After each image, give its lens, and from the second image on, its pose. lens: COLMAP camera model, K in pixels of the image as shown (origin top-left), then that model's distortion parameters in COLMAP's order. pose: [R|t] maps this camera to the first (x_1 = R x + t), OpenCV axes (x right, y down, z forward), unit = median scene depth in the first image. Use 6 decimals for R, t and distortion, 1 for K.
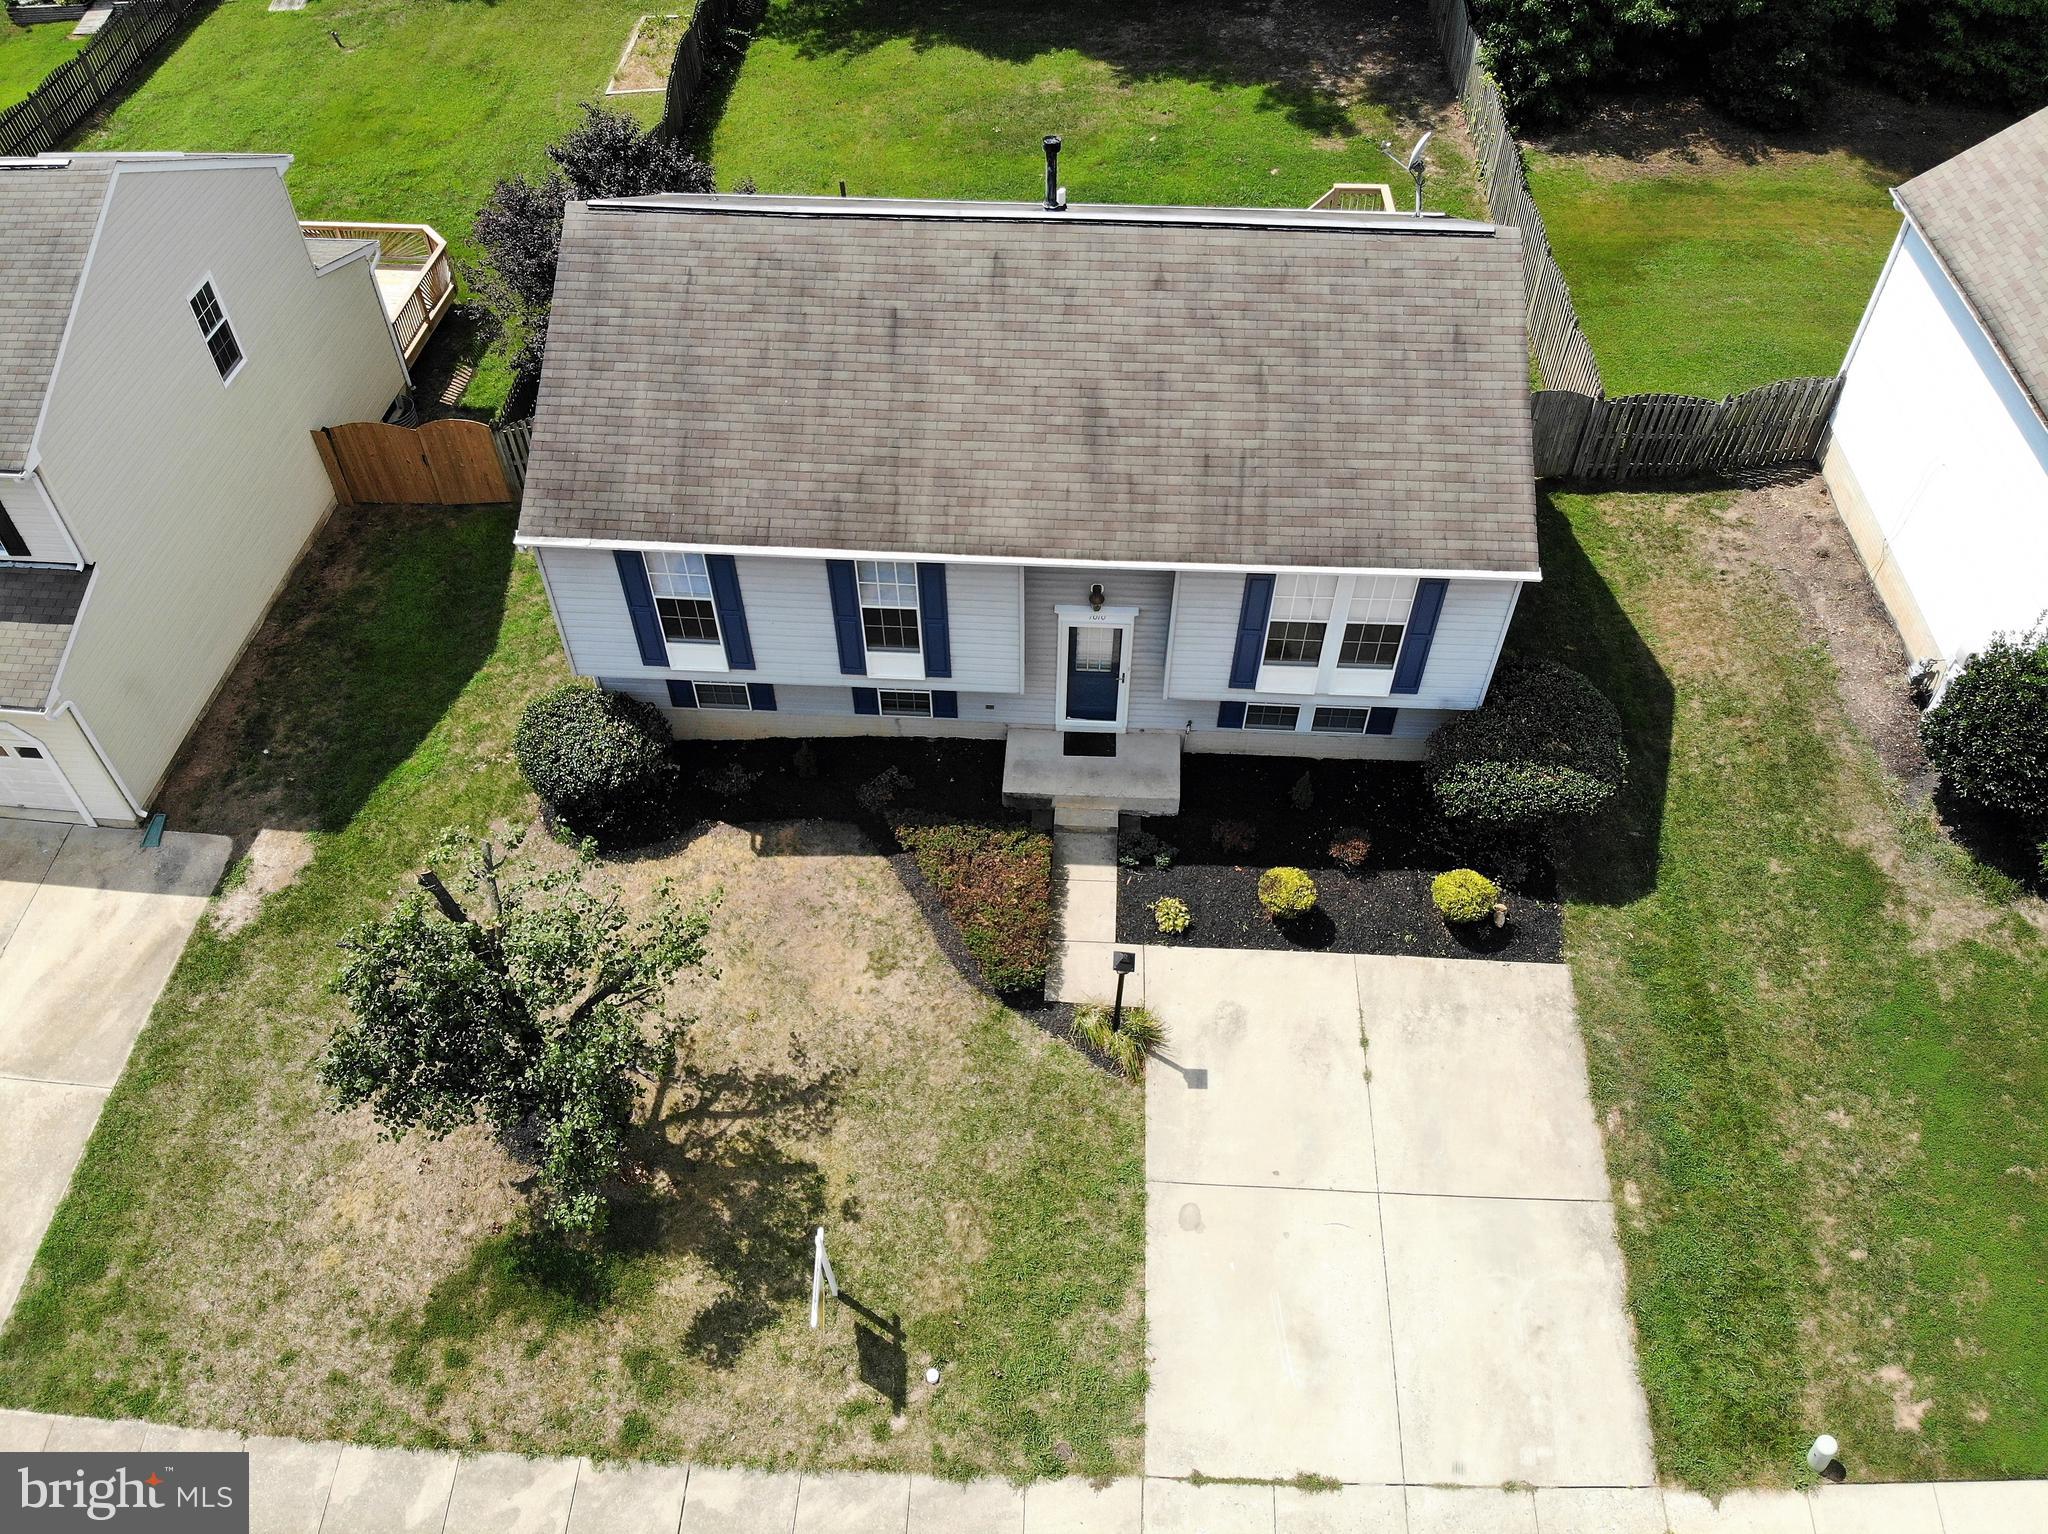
lens RADIAL K [[1537.8, 0, 1029.4], [0, 1537.8, 748.5], [0, 0, 1]] dist [0.001974, -0.082477]
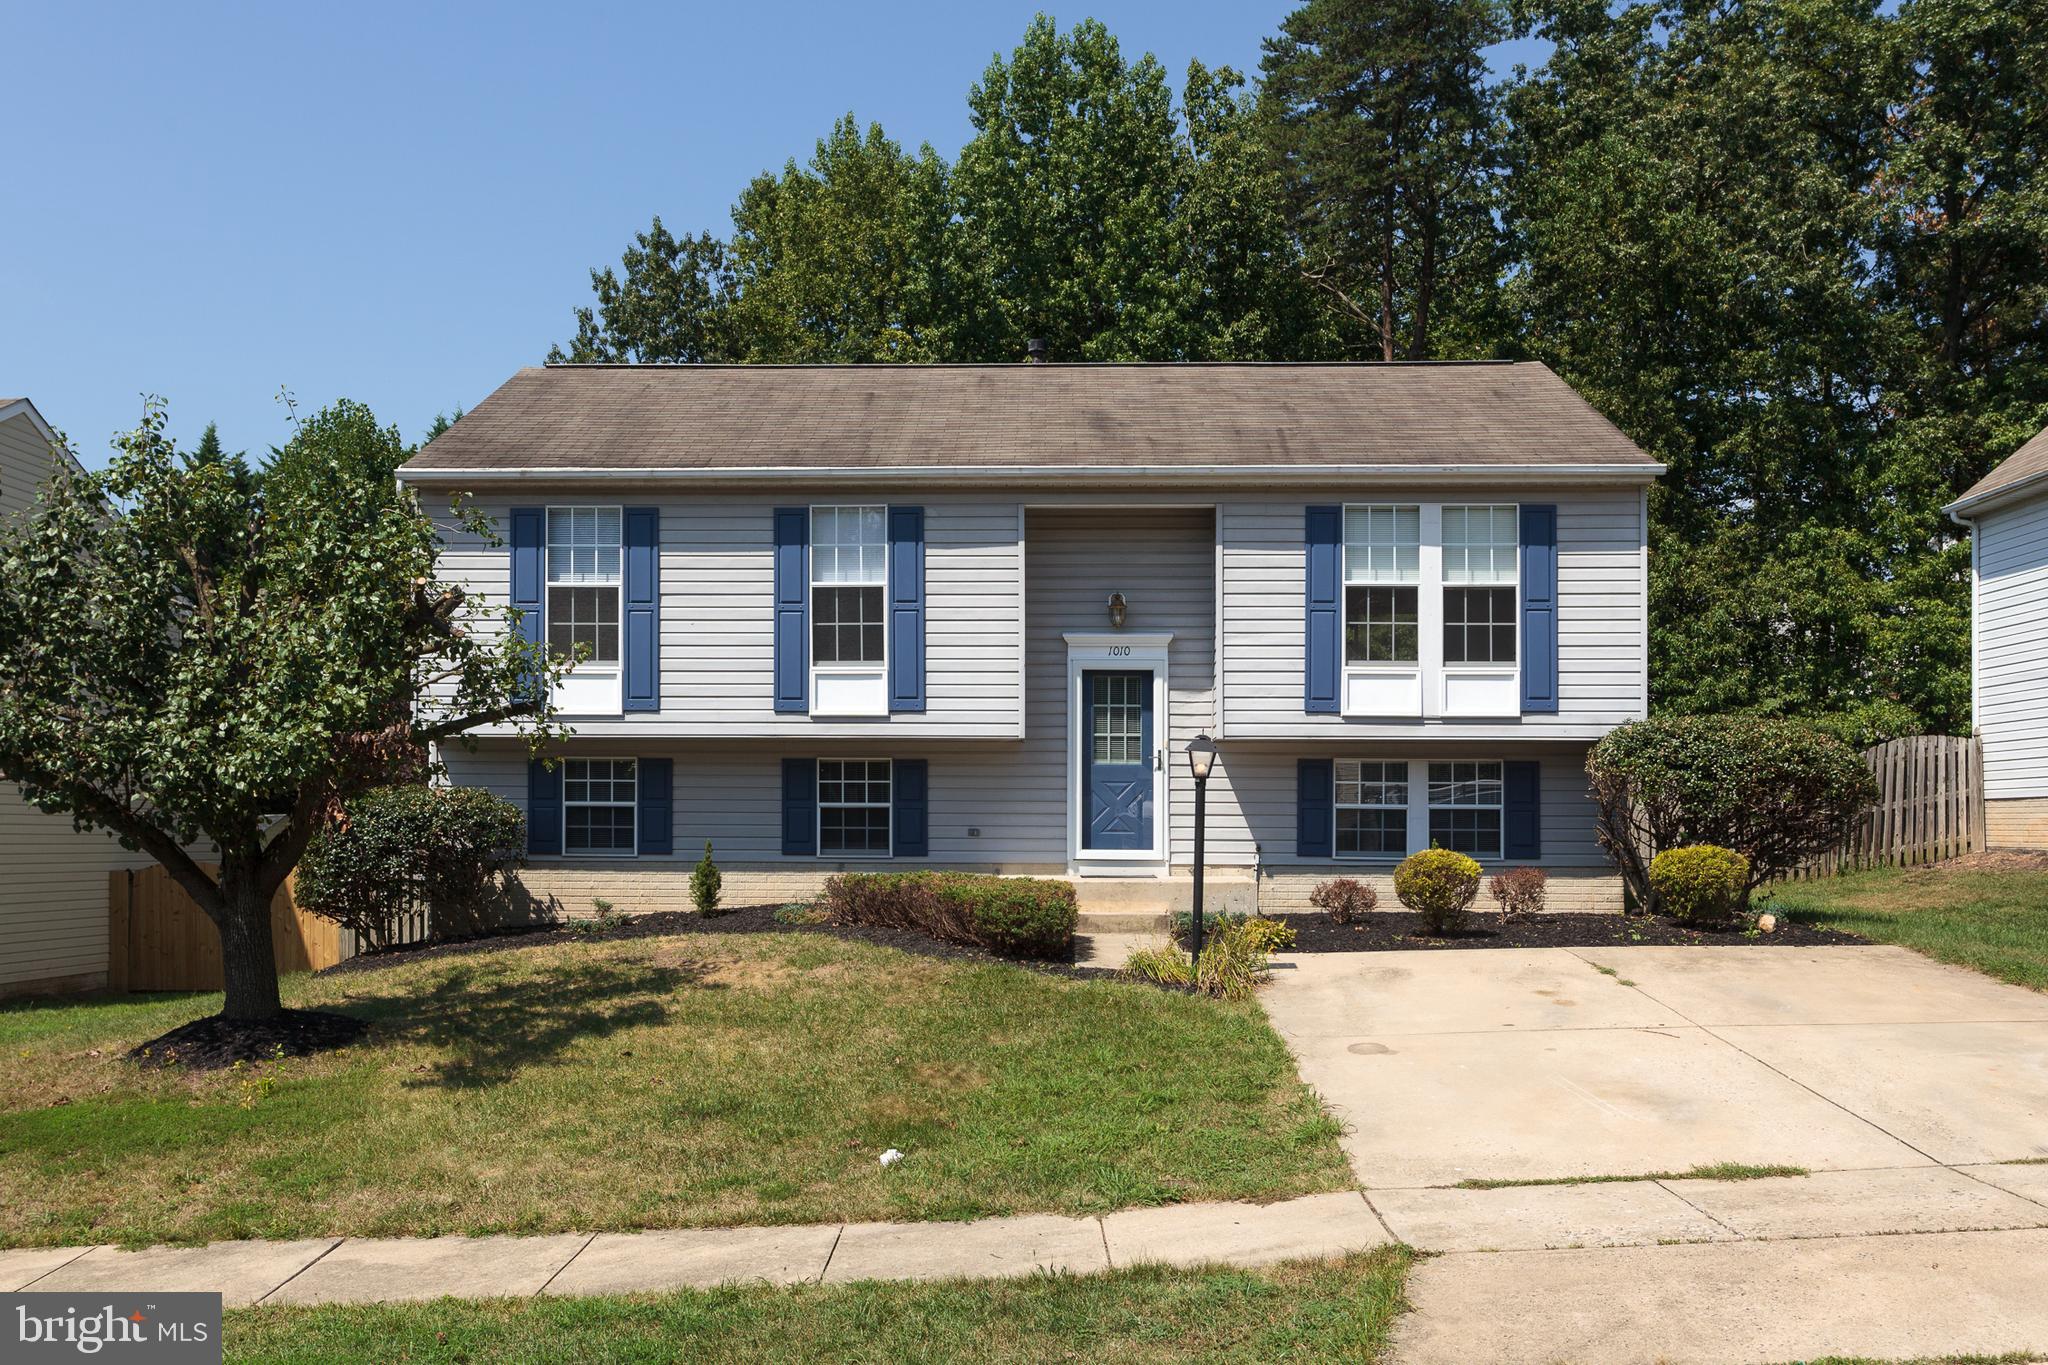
lens RADIAL K [[1864.2, 0, 977.5], [0, 1864.2, 641.8], [0, 0, 1]] dist [-0.051559, 0.000000]
pose [[0.999942, 0.002832, 0.010354, -0.035376], [0.006289, 0.627184, -0.778846, 0.635679], [-0.008699, 0.778866, 0.627130, 0.422095]]
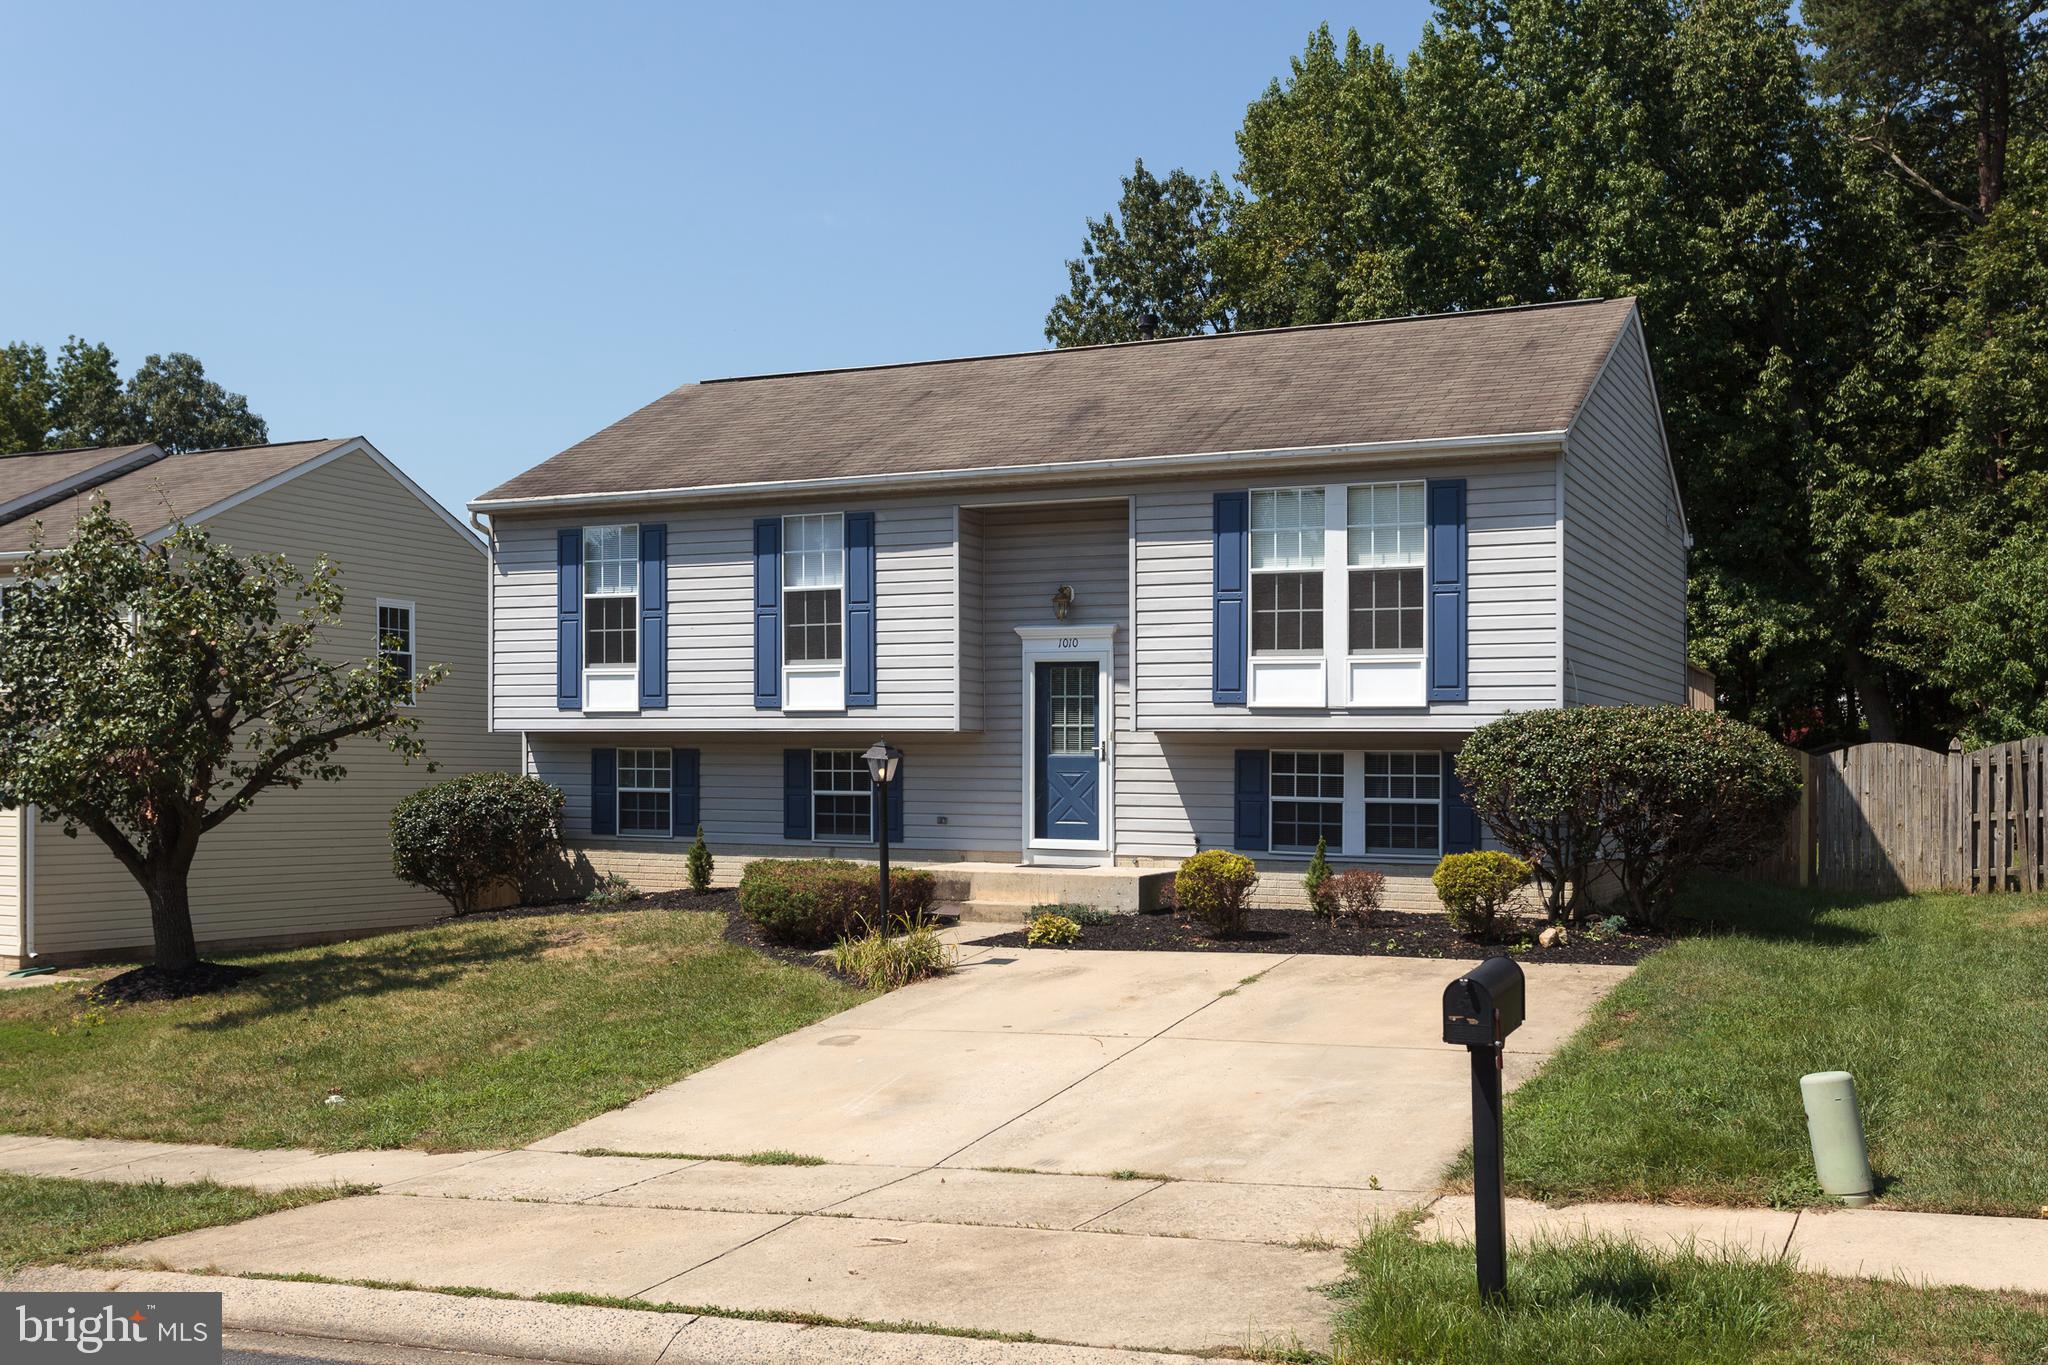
lens RADIAL K [[2015.7, 0, 1025.0], [0, 2015.7, 687.4], [0, 0, 1]] dist [-0.066904, 0.000000]
pose [[0.923270, -0.009680, -0.384030, 0.417445], [-0.285266, 0.652262, -0.702266, 0.652477], [0.257286, 0.757932, 0.599452, 0.406819]]
